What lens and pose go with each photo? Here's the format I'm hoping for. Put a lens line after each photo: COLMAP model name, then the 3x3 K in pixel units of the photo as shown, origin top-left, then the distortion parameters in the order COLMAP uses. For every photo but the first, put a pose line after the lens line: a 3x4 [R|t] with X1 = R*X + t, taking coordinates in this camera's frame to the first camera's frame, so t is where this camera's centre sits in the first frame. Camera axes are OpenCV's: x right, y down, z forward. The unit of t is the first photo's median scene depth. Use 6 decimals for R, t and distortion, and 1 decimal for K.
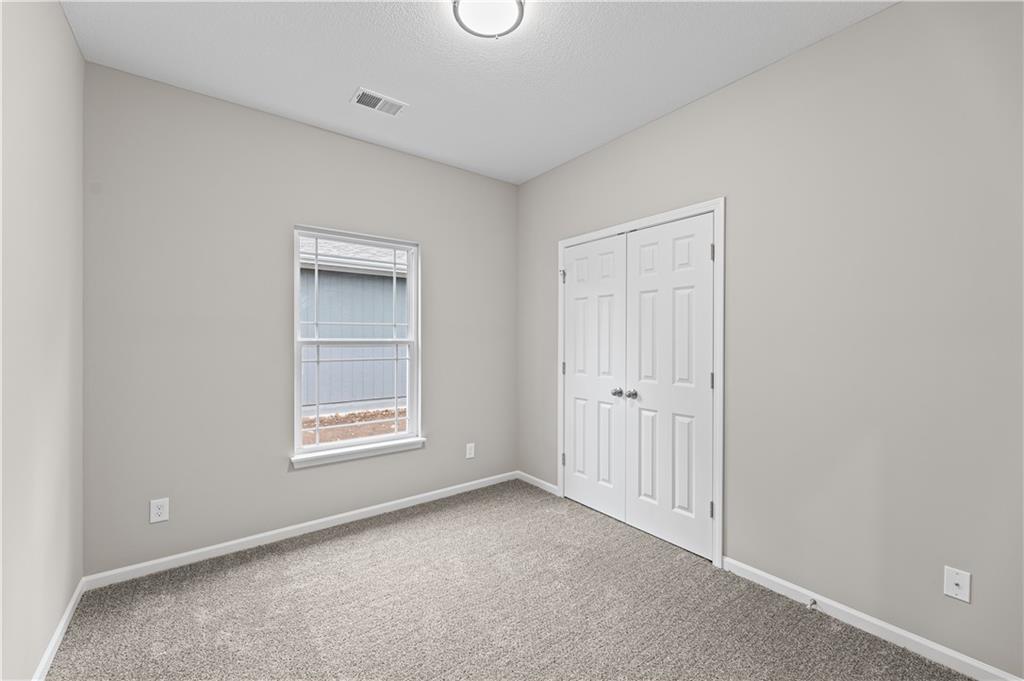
lens RADIAL K [[411.2, 0, 512.0], [0, 411.2, 340.5], [0, 0, 1]] dist [0.000464, -0.000168]
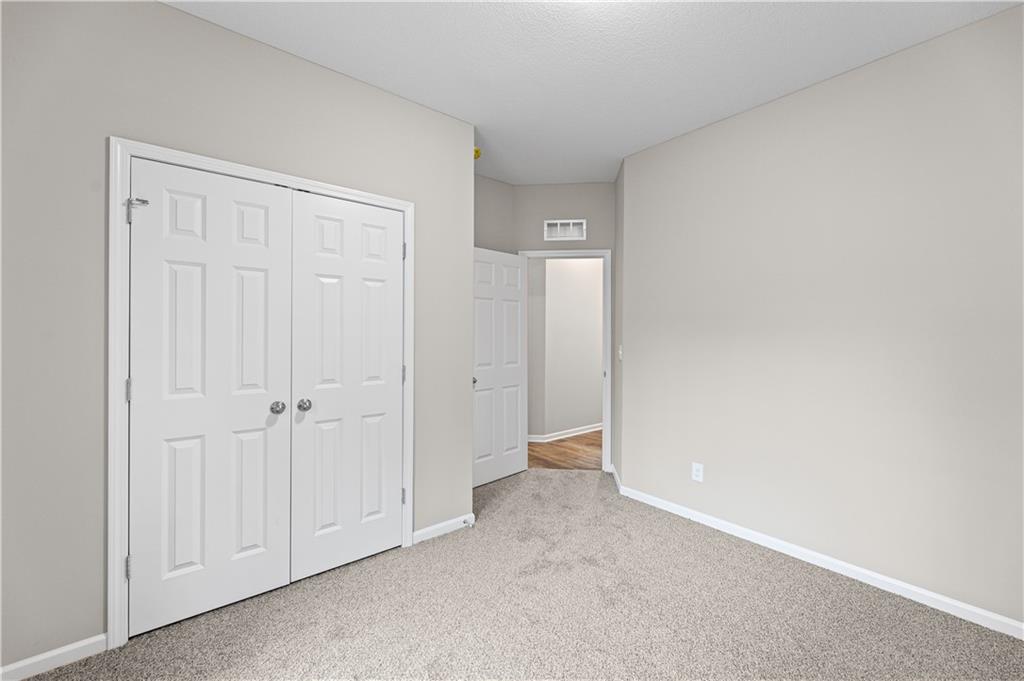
lens RADIAL K [[411.2, 0, 512.0], [0, 411.2, 340.5], [0, 0, 1]] dist [0.000464, -0.000168]
pose [[-0.040621, -0.018428, 0.999005, -0.494019], [-0.000651, 0.999830, 0.018416, -0.006419], [-0.999174, 0.000097, -0.040626, 0.664215]]
